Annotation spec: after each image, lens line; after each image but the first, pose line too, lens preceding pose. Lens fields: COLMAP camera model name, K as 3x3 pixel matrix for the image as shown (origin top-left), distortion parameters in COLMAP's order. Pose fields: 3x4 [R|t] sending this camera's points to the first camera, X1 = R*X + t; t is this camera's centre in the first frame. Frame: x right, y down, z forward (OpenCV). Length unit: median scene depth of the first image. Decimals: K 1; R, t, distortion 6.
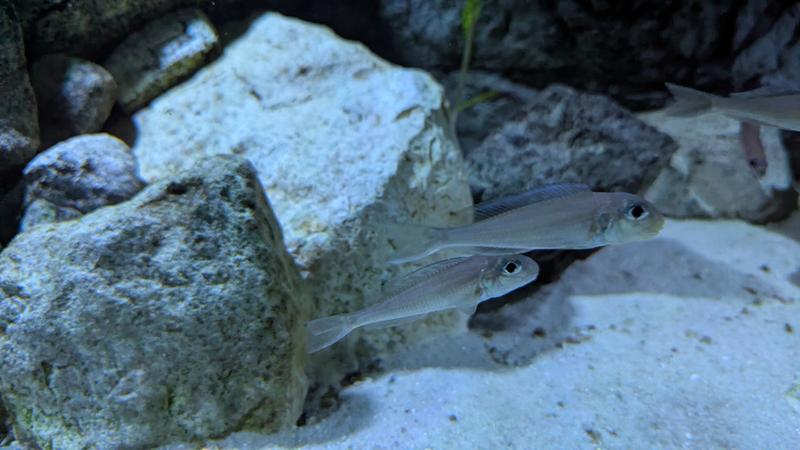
lens RADIAL K [[551.7, 0, 400.0], [0, 551.7, 225.0], [0, 0, 1]] dist [0.000185, -0.003587]
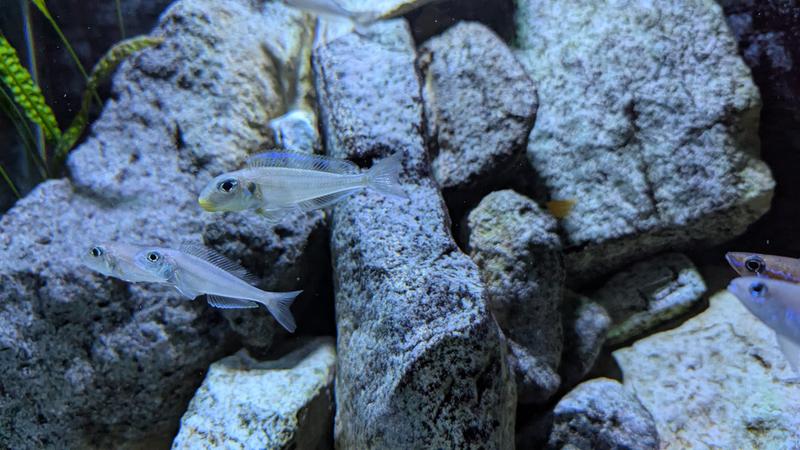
lens RADIAL K [[551.7, 0, 400.0], [0, 551.7, 225.0], [0, 0, 1]] dist [0.000185, -0.003587]
pose [[0.889203, 0.117627, -0.442134, -0.485592], [-0.231084, 0.949527, -0.212131, -0.132851], [0.394866, 0.290797, 0.871503, -0.140262]]
